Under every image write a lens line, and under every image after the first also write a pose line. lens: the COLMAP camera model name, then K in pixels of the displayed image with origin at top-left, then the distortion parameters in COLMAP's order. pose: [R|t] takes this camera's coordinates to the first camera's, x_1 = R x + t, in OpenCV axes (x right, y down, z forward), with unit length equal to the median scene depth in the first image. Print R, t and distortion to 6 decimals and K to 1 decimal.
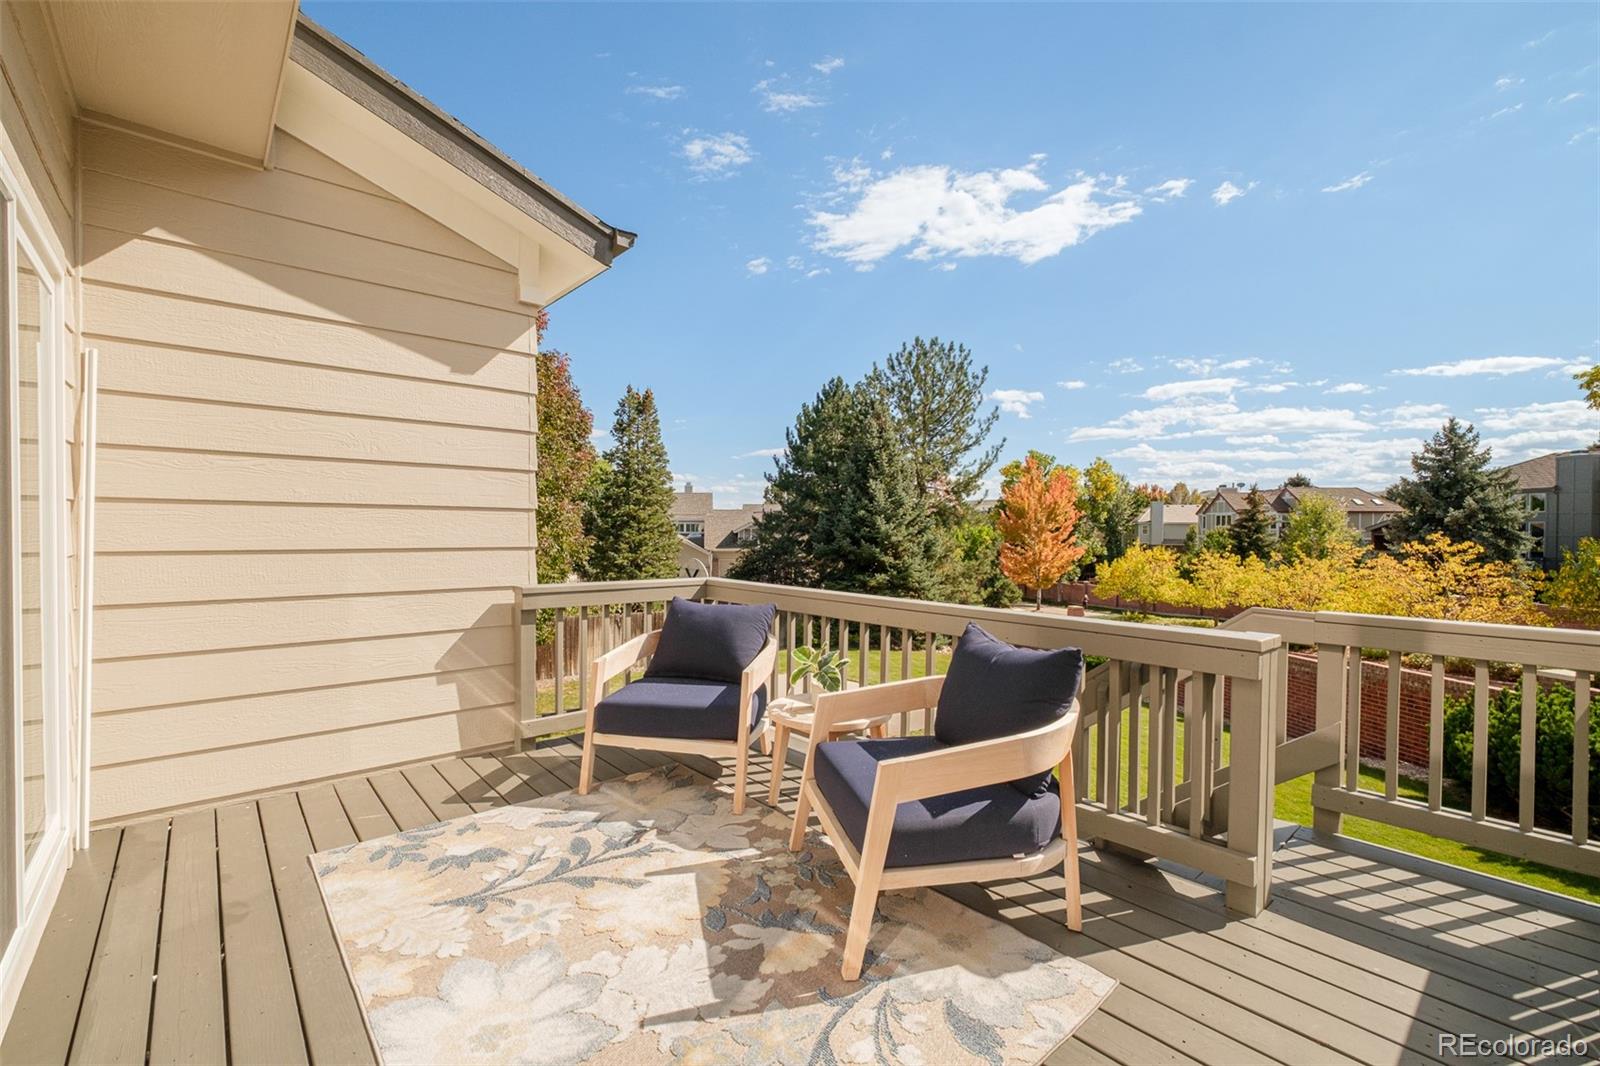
lens RADIAL K [[695.0, 0, 800.1], [0, 695.0, 534.0], [0, 0, 1]] dist [0.000206, 0.000003]
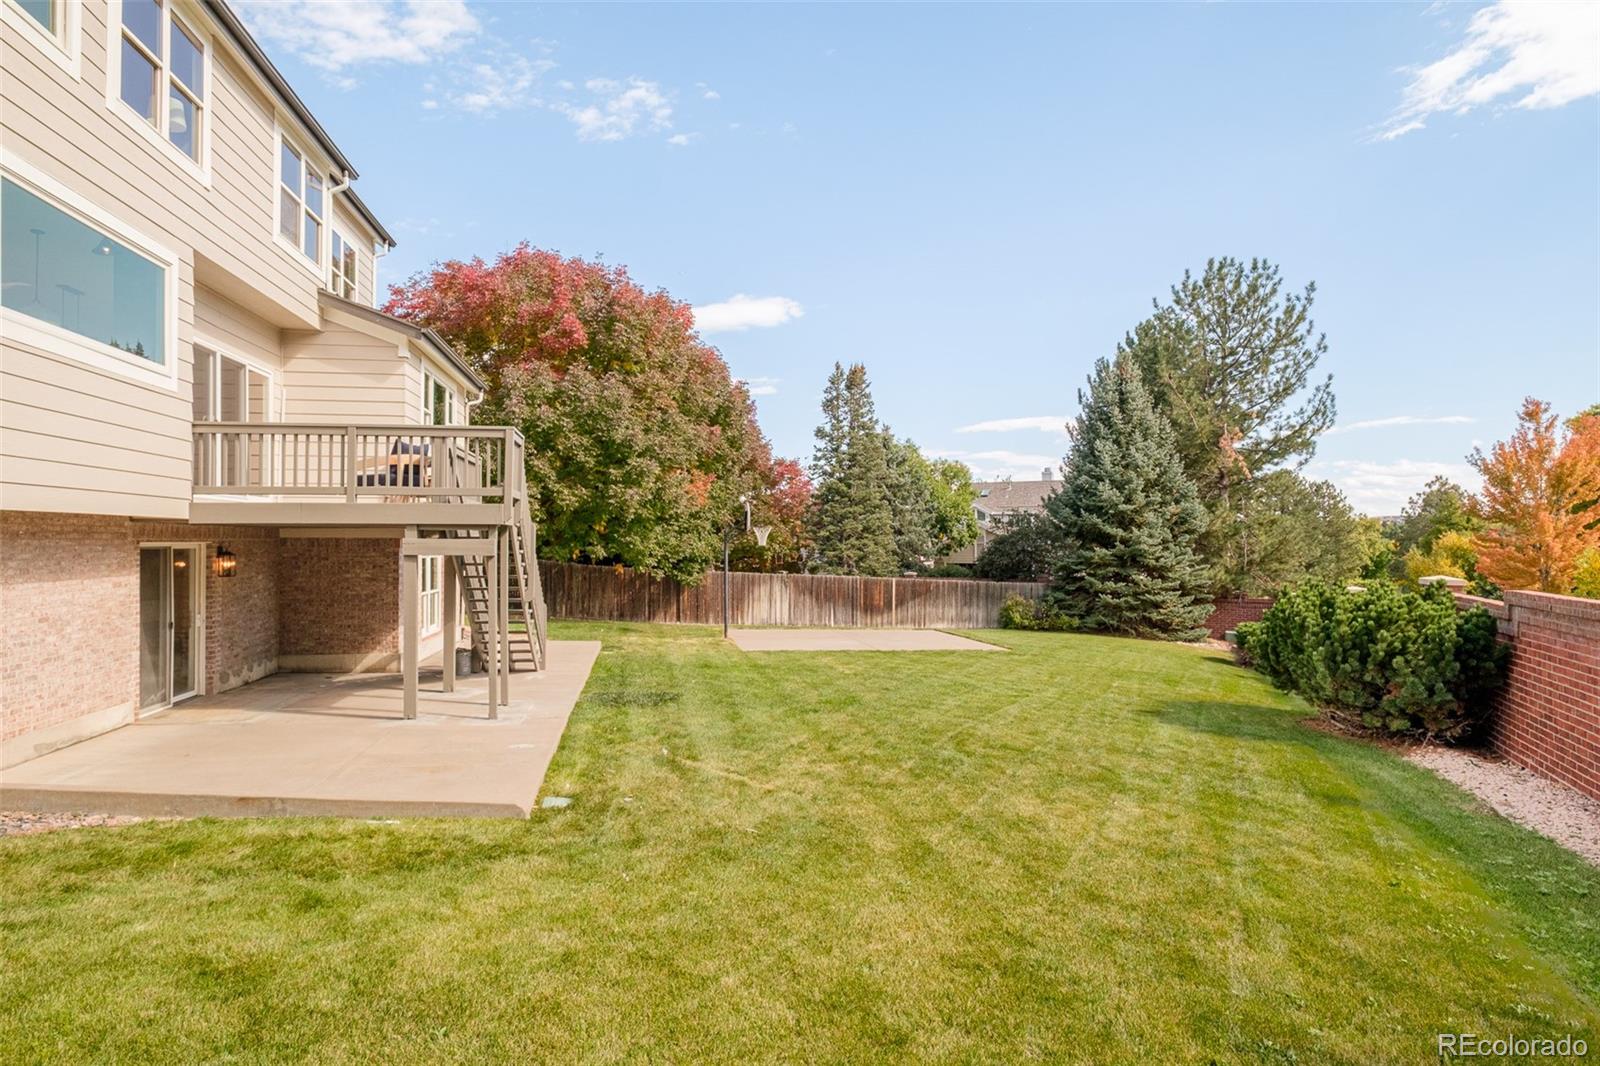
lens RADIAL K [[950.0, 0, 804.1], [0, 950.0, 532.6], [0, 0, 1]] dist [-0.002875, -0.000124]
pose [[0.854331, -0.016715, -0.519460, 0.363642], [0.003880, 0.999660, -0.025785, 0.059138], [0.519715, 0.020013, 0.854105, -0.173586]]
